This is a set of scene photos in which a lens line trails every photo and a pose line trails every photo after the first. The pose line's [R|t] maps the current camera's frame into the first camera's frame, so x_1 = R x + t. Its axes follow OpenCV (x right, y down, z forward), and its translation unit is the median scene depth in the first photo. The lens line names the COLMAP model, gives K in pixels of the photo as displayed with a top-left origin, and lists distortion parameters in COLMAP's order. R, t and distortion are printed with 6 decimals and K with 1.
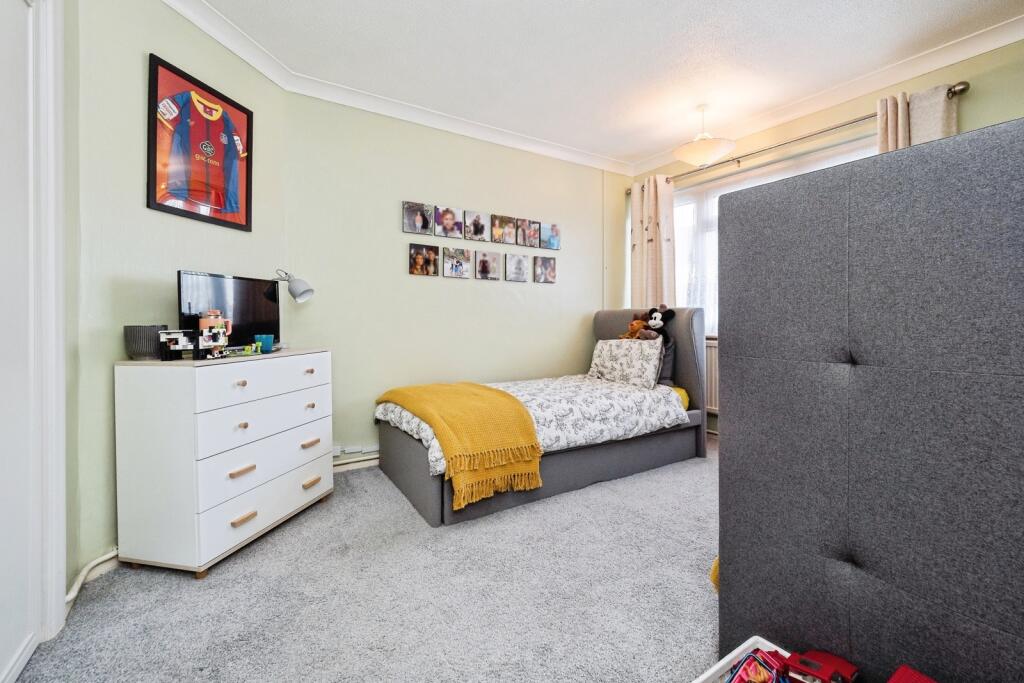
lens RADIAL K [[437.0, 0, 521.2], [0, 437.0, 318.2], [0, 0, 1]] dist [-0.000097, -0.001737]
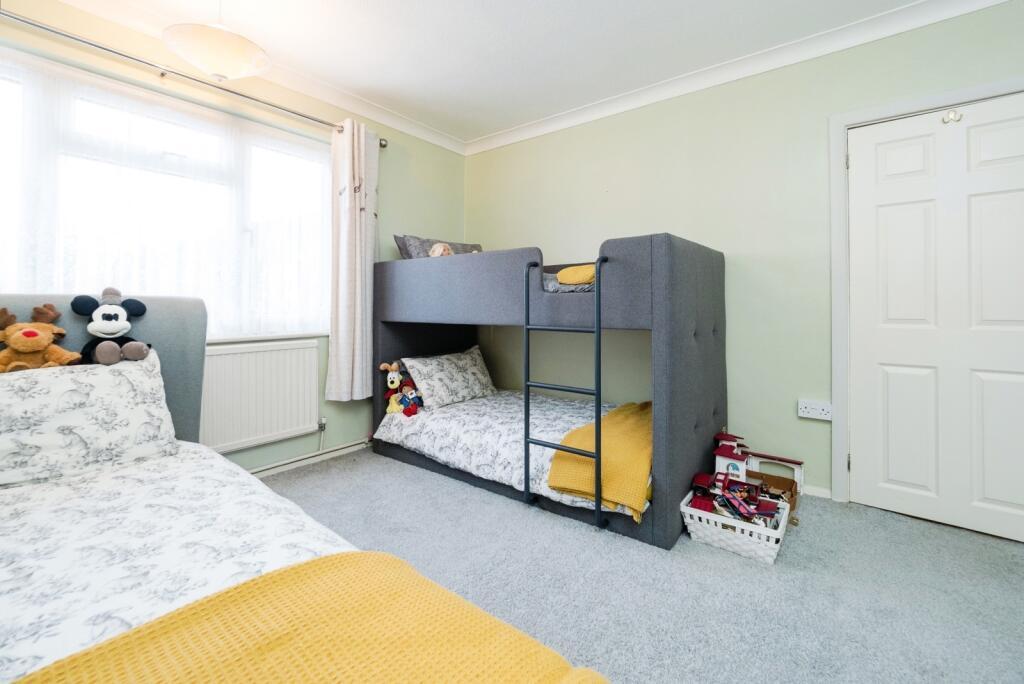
lens RADIAL K [[437.0, 0, 506.7], [0, 437.0, 303.9], [0, 0, 1]] dist [-0.000097, -0.001737]
pose [[-0.301852, 0.006758, 0.953331, -0.297491], [0.003034, 0.999977, -0.006128, -0.010199], [-0.953350, 0.001043, -0.301866, 0.751417]]
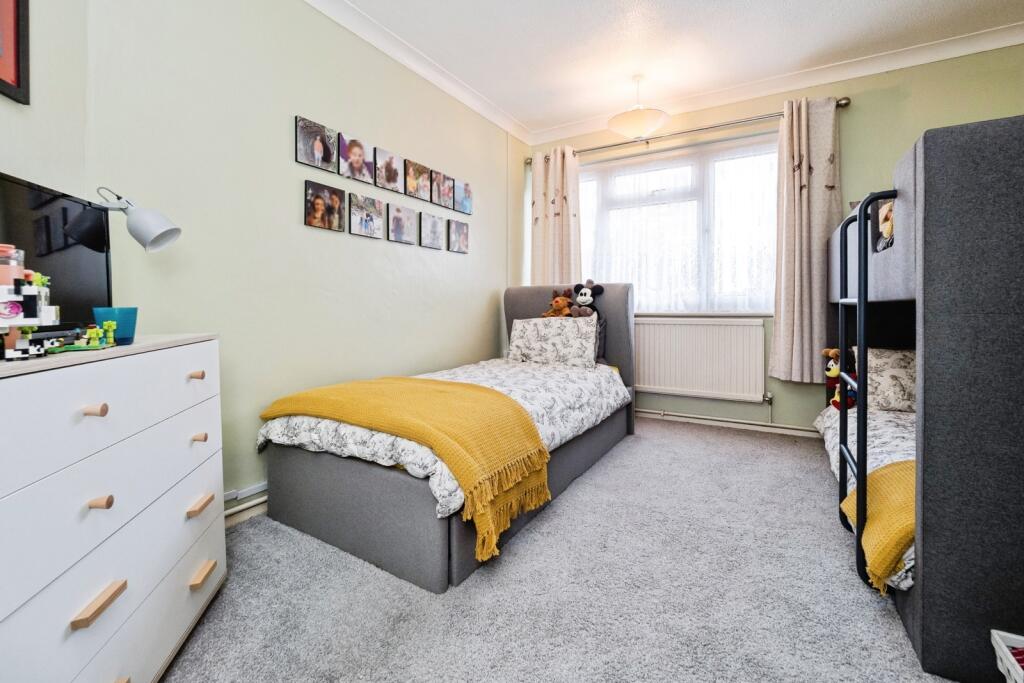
lens RADIAL K [[437.0, 0, 521.4], [0, 437.0, 310.0], [0, 0, 1]] dist [-0.000097, -0.001737]
pose [[0.894408, -0.007978, 0.447180, -0.245741], [0.002785, 0.999921, 0.012269, 0.022768], [-0.447243, -0.009728, 0.894360, 0.223382]]
